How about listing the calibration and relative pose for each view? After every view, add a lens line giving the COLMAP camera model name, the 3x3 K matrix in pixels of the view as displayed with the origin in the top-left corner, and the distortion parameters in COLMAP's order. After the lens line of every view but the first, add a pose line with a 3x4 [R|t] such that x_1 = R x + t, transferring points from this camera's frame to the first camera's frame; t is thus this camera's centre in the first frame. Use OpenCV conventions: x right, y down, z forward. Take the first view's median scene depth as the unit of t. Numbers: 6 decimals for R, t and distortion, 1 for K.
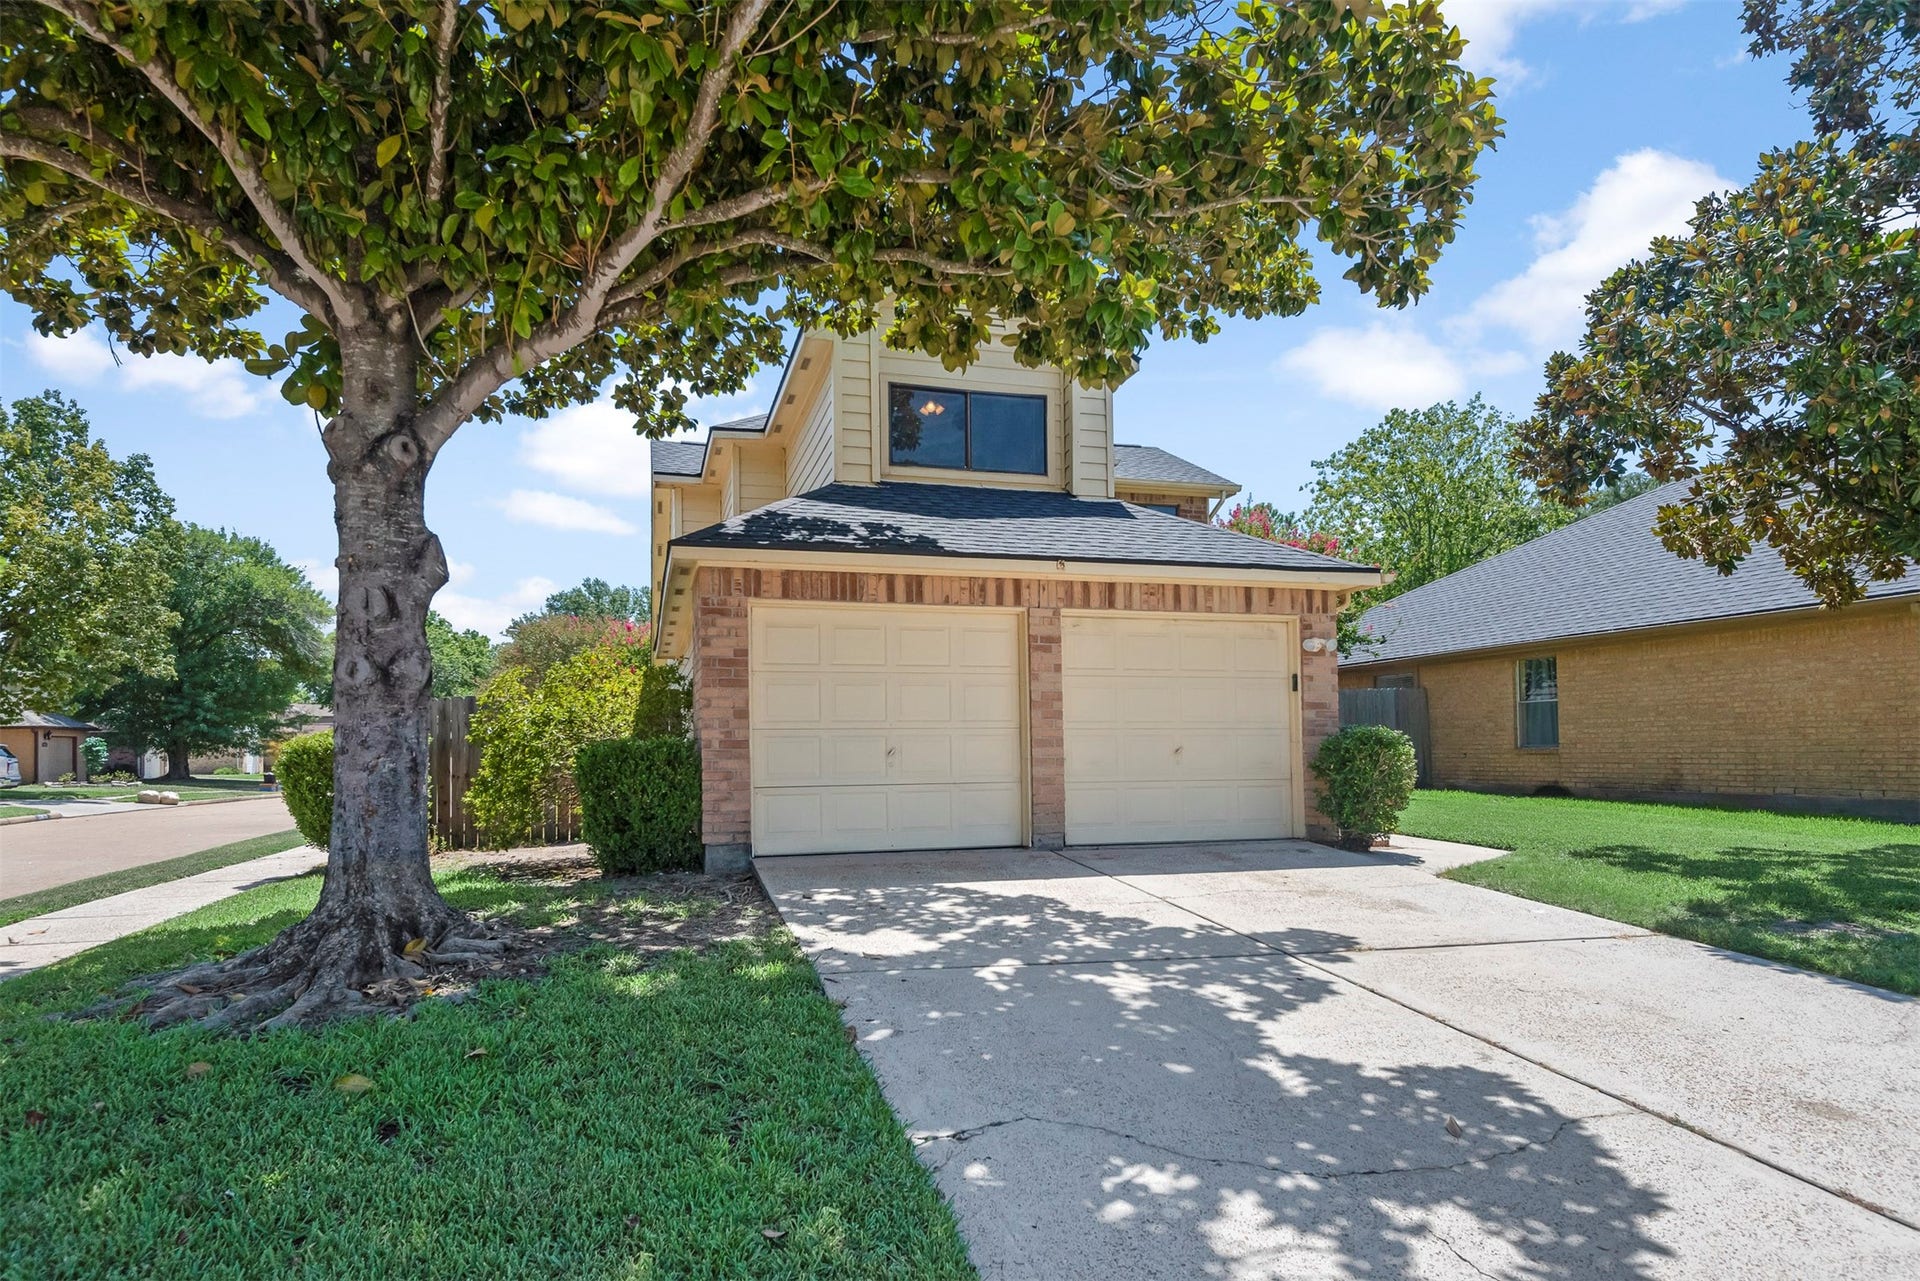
lens RADIAL K [[1037.5, 0, 960.0], [0, 1037.5, 640.5], [0, 0, 1]] dist [0.030508, -0.000492]
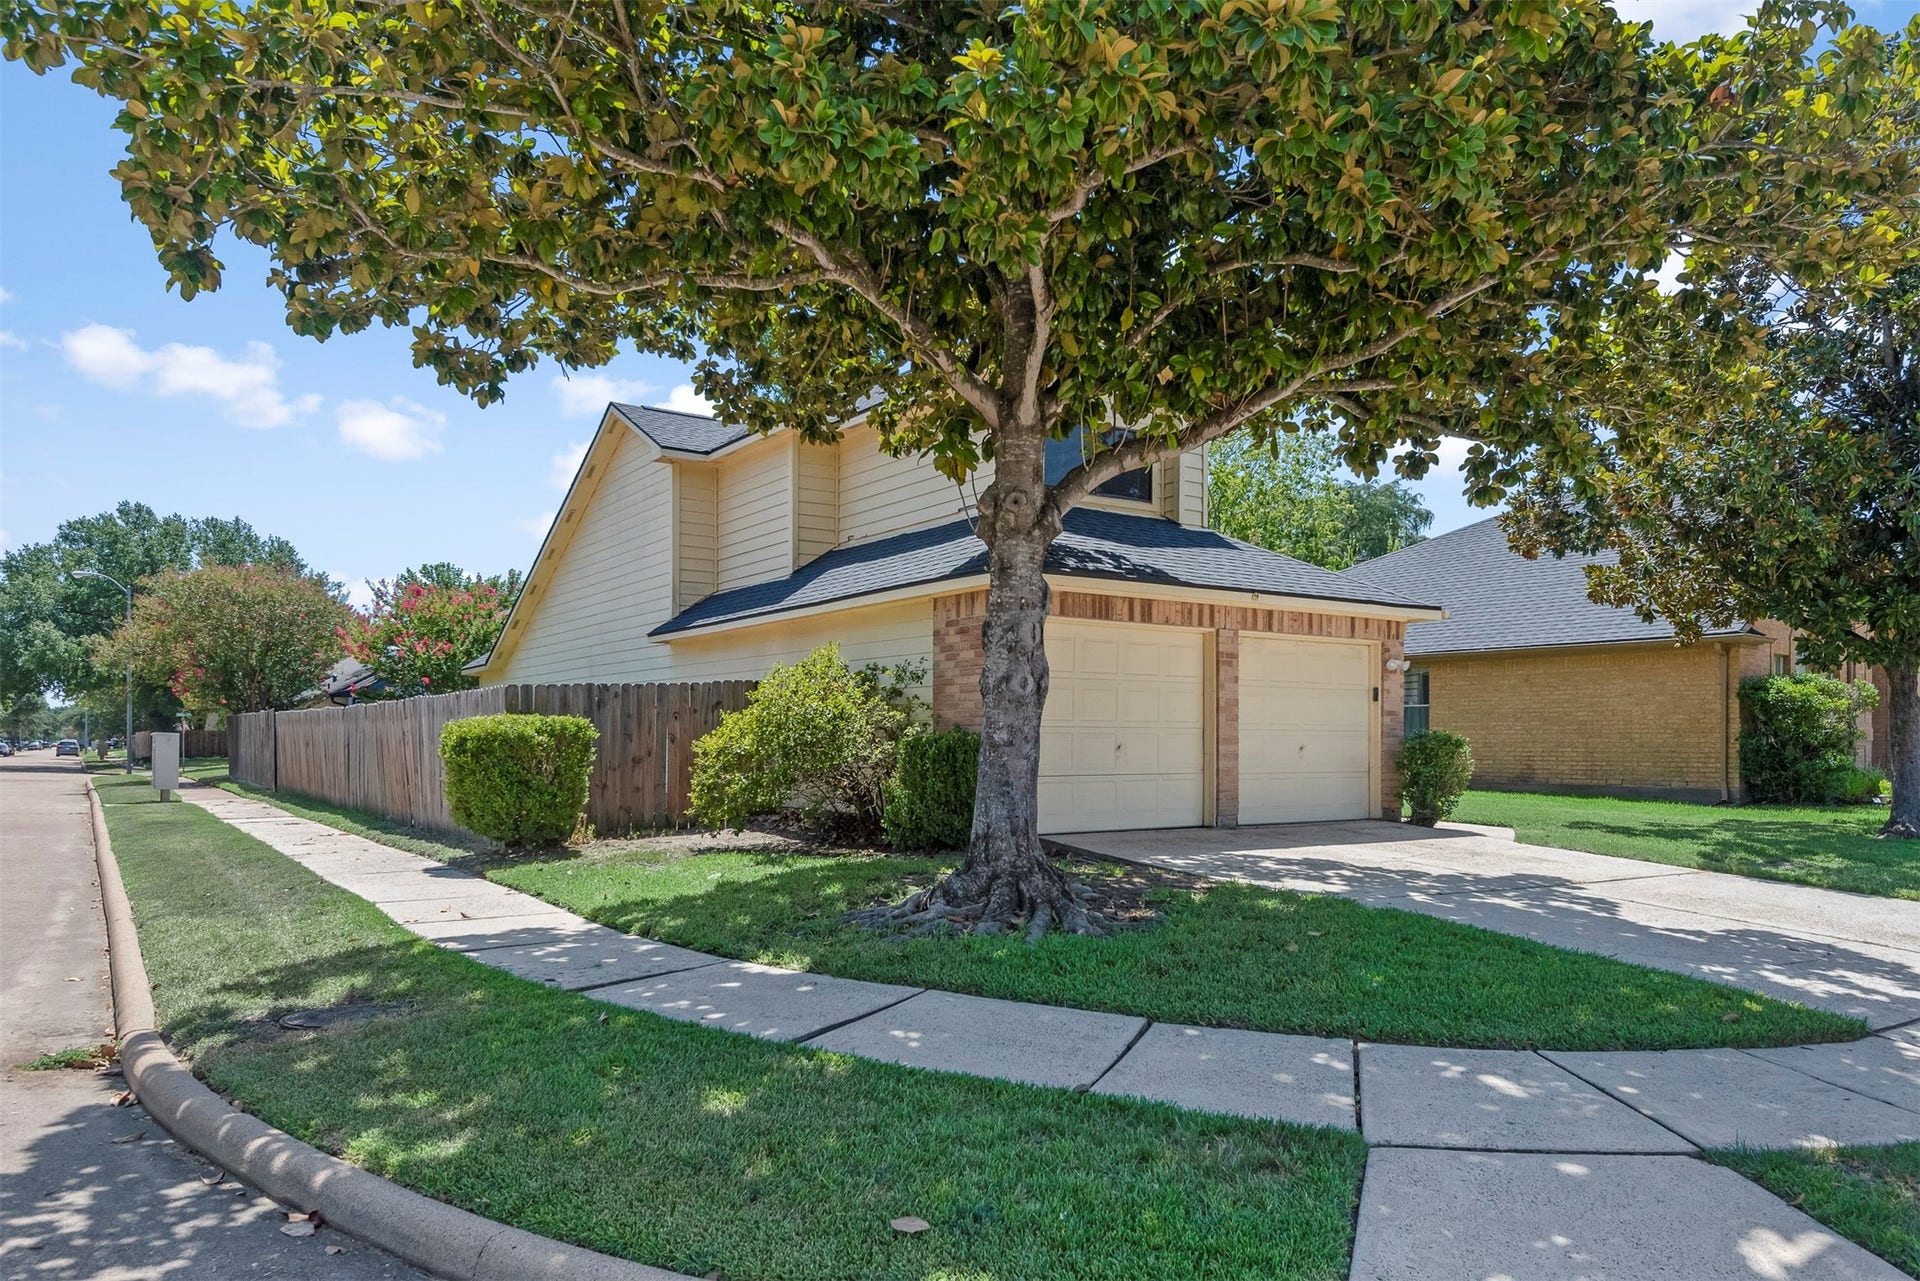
lens RADIAL K [[1243.0, 0, 960.0], [0, 1243.0, 640.5], [0, 0, 1]] dist [0.040486, -0.001232]
pose [[0.947443, 0.036964, 0.317783, -0.667984], [-0.044691, 0.998855, 0.017060, -0.028989], [-0.316789, -0.030365, 0.948010, -0.273237]]
